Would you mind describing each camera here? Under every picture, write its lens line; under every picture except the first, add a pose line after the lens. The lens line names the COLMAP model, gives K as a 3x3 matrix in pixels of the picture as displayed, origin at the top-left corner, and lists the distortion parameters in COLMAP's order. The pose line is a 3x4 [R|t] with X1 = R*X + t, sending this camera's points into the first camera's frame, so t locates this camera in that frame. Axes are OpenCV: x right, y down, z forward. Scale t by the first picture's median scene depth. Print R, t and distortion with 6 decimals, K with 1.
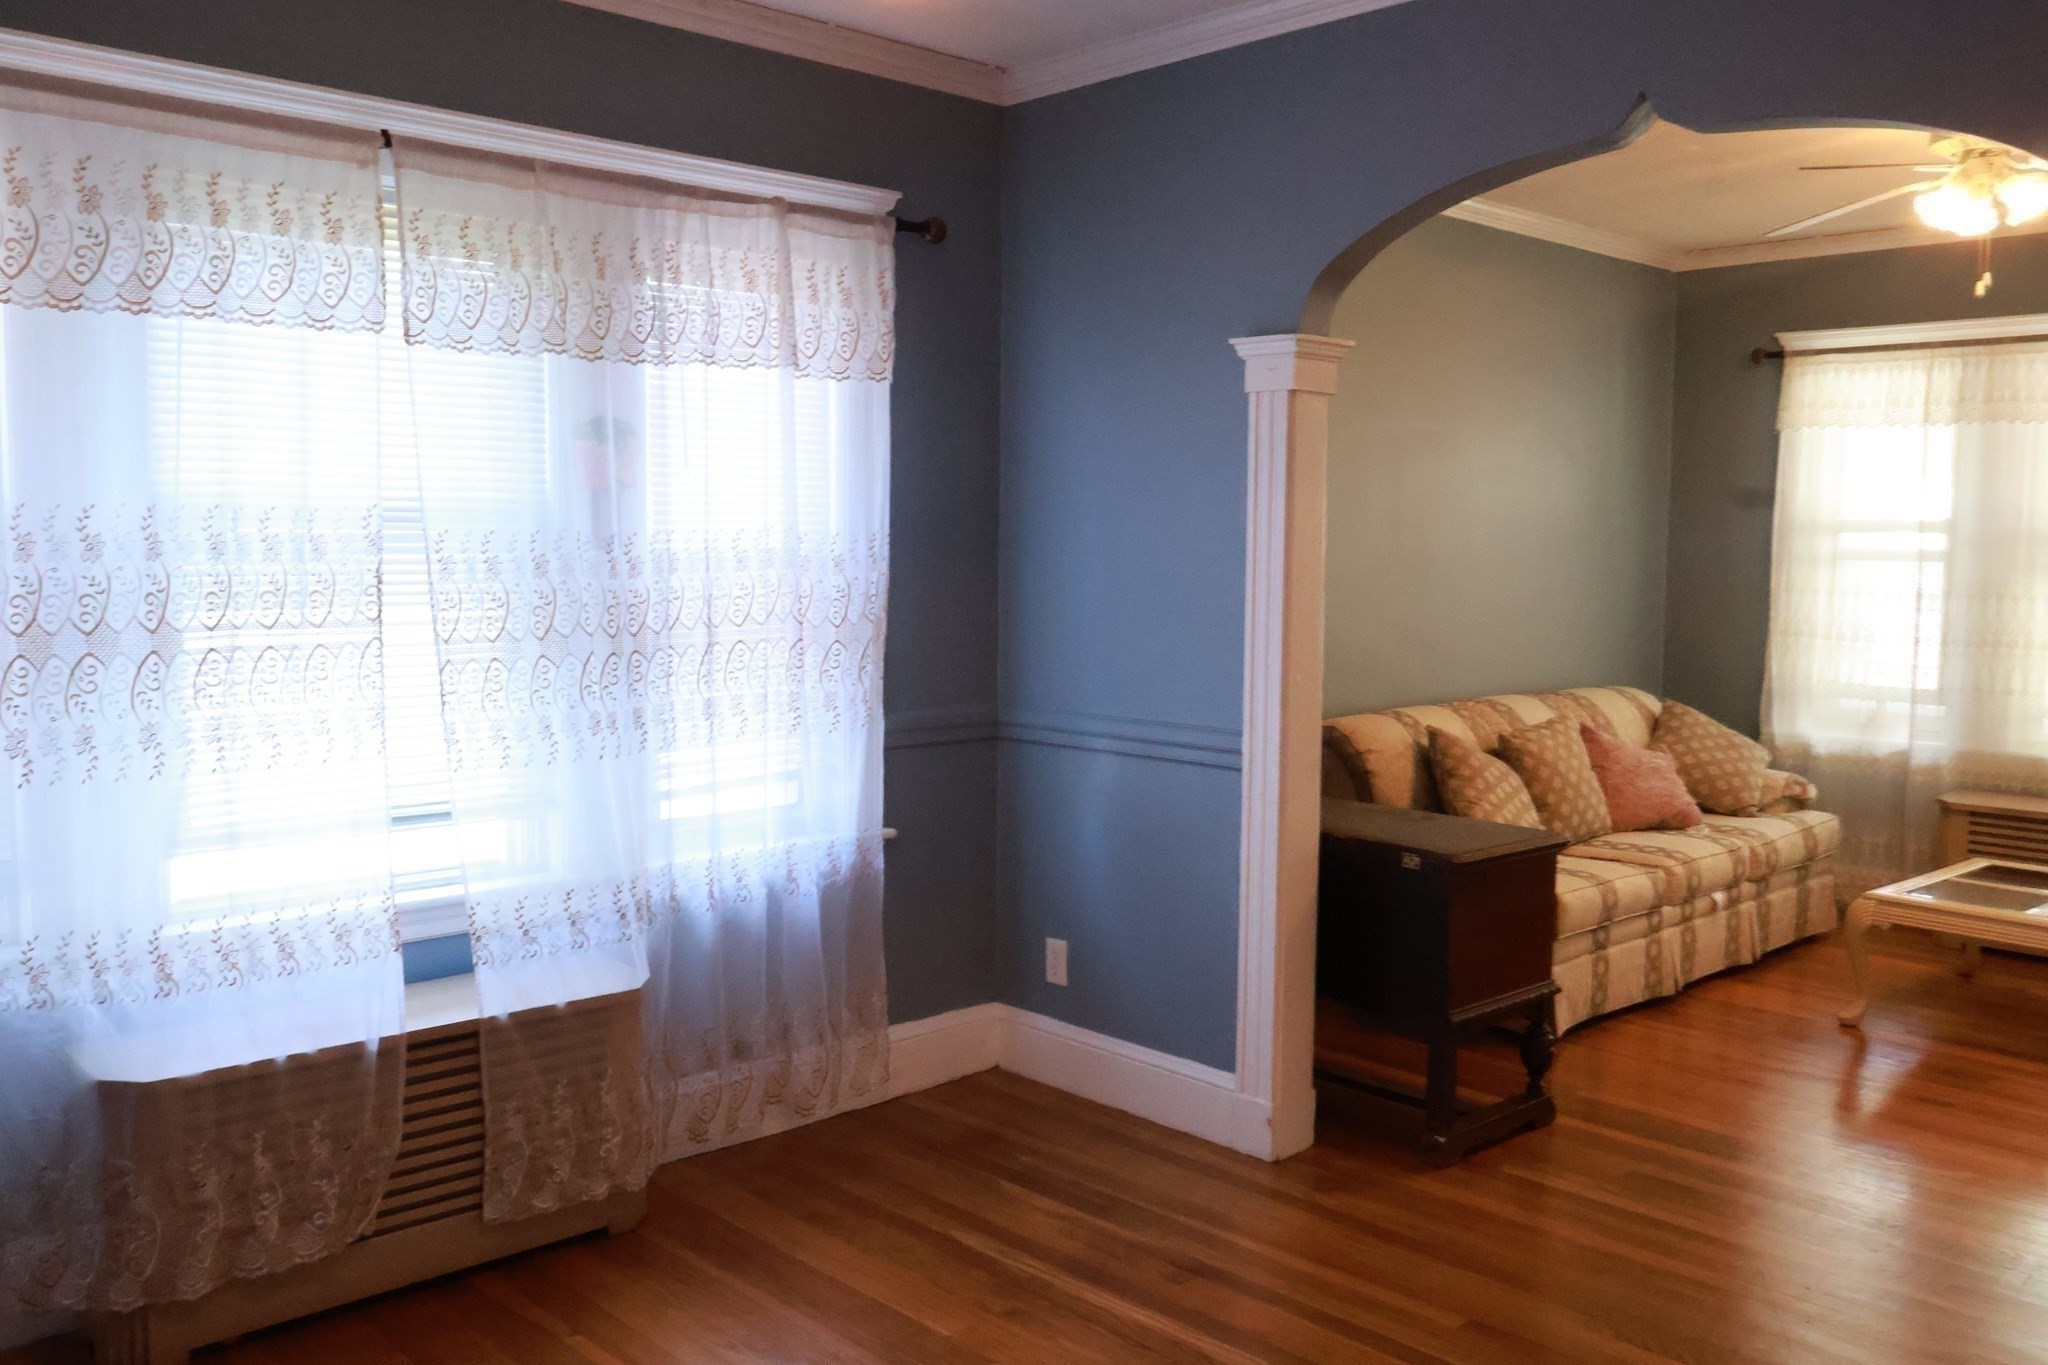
lens RADIAL K [[1681.4, 0, 1024.0], [0, 1681.4, 682.5], [0, 0, 1]] dist [0.001275, 0.003809]
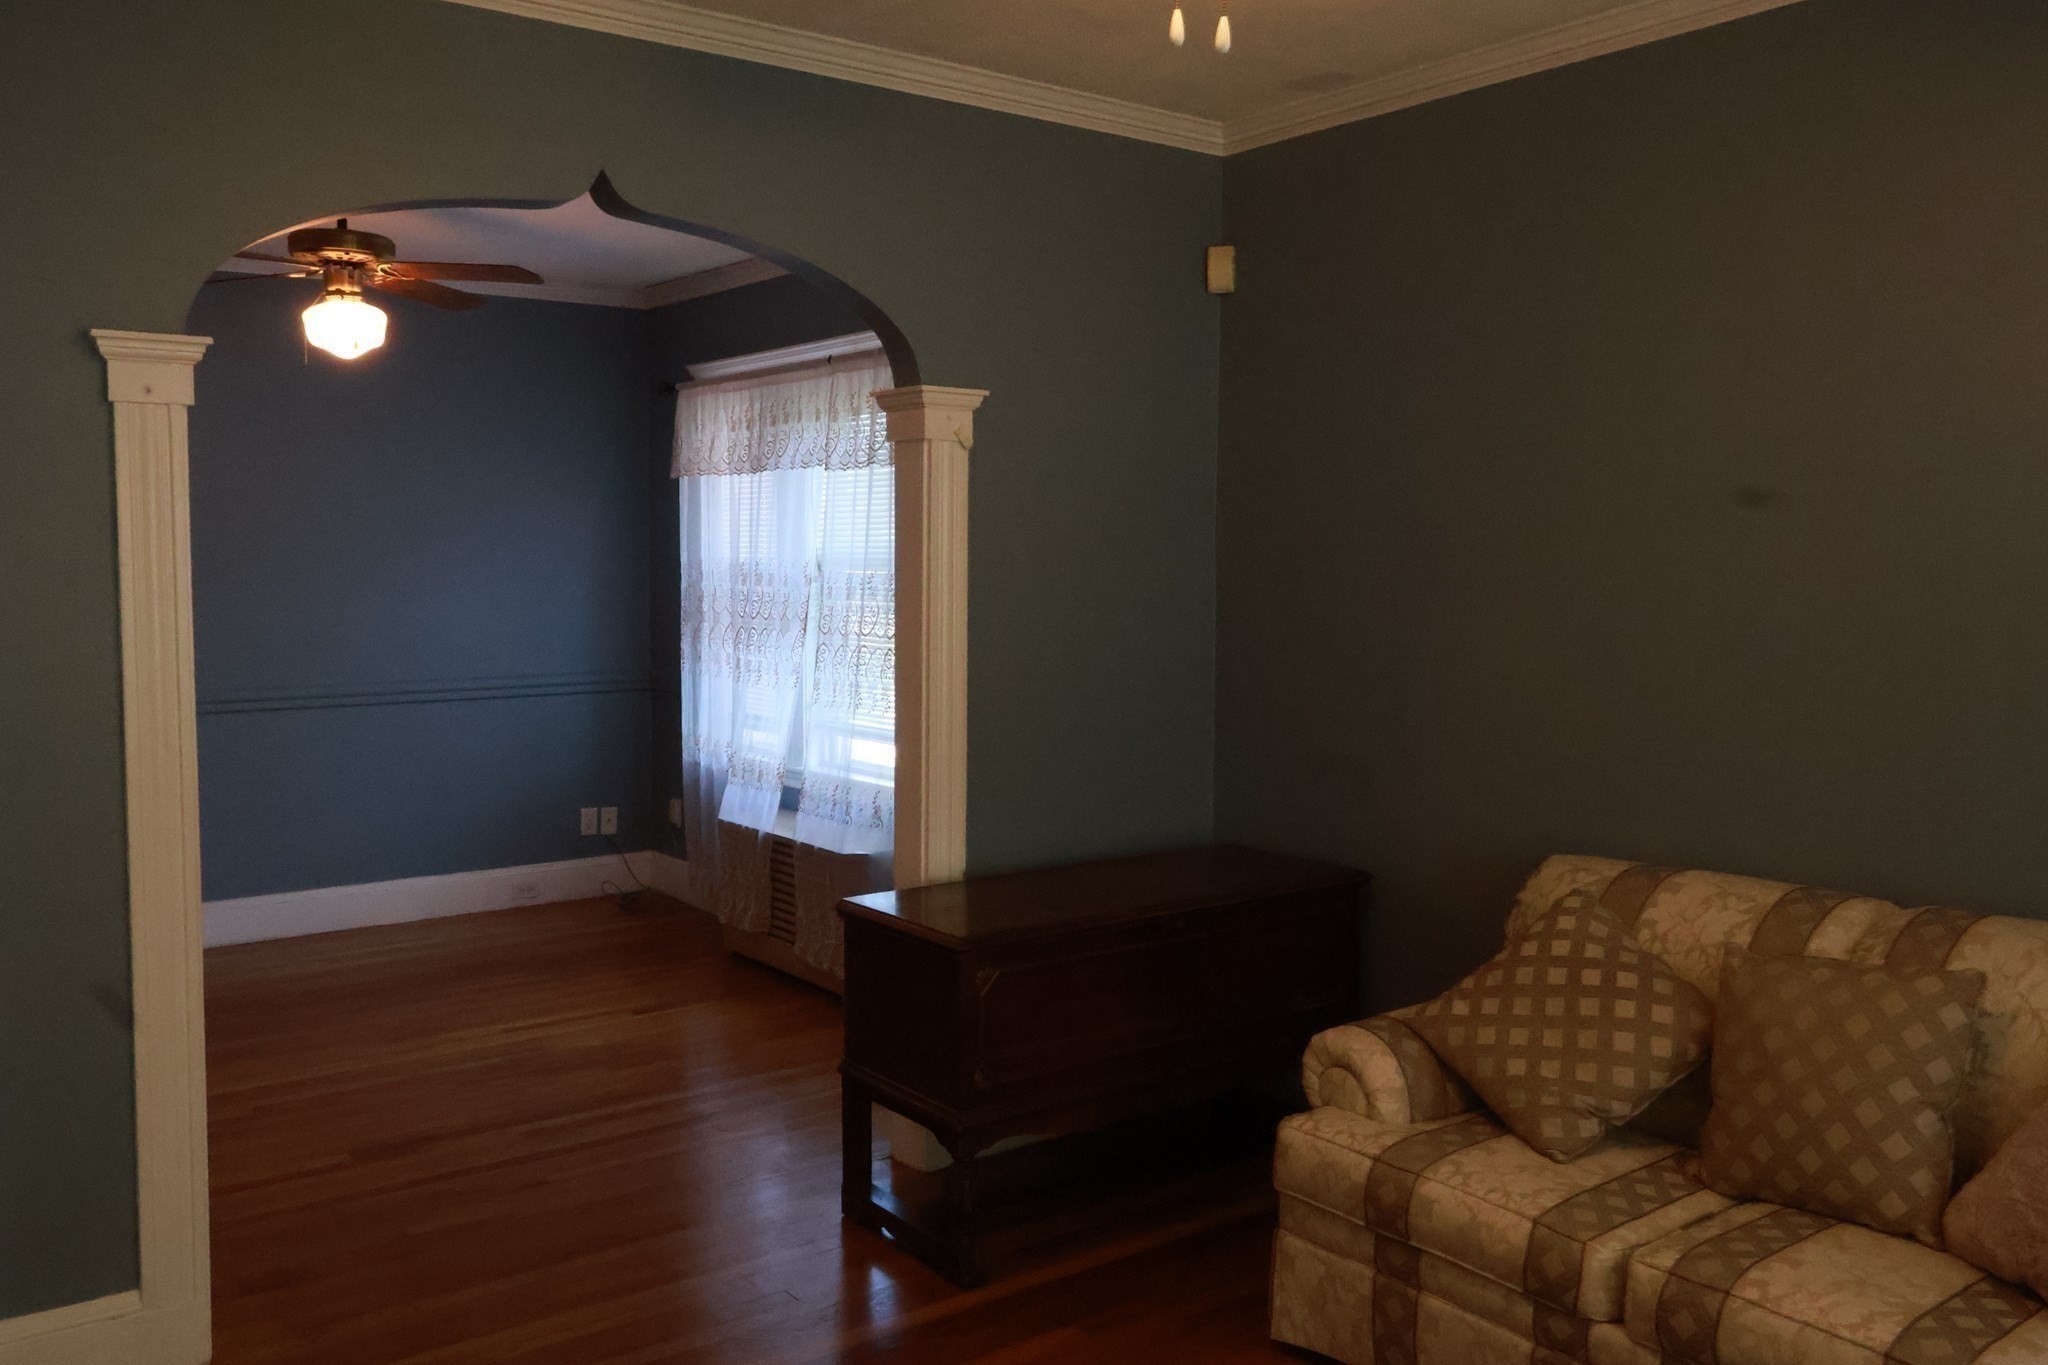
lens RADIAL K [[1681.4, 0, 1024.0], [0, 1681.4, 682.5], [0, 0, 1]] dist [0.001275, 0.003809]
pose [[-0.102102, 0.071065, -0.992232, 1.453438], [-0.091019, 0.992594, 0.080457, -0.138281], [0.990601, 0.098527, -0.094877, 1.412067]]
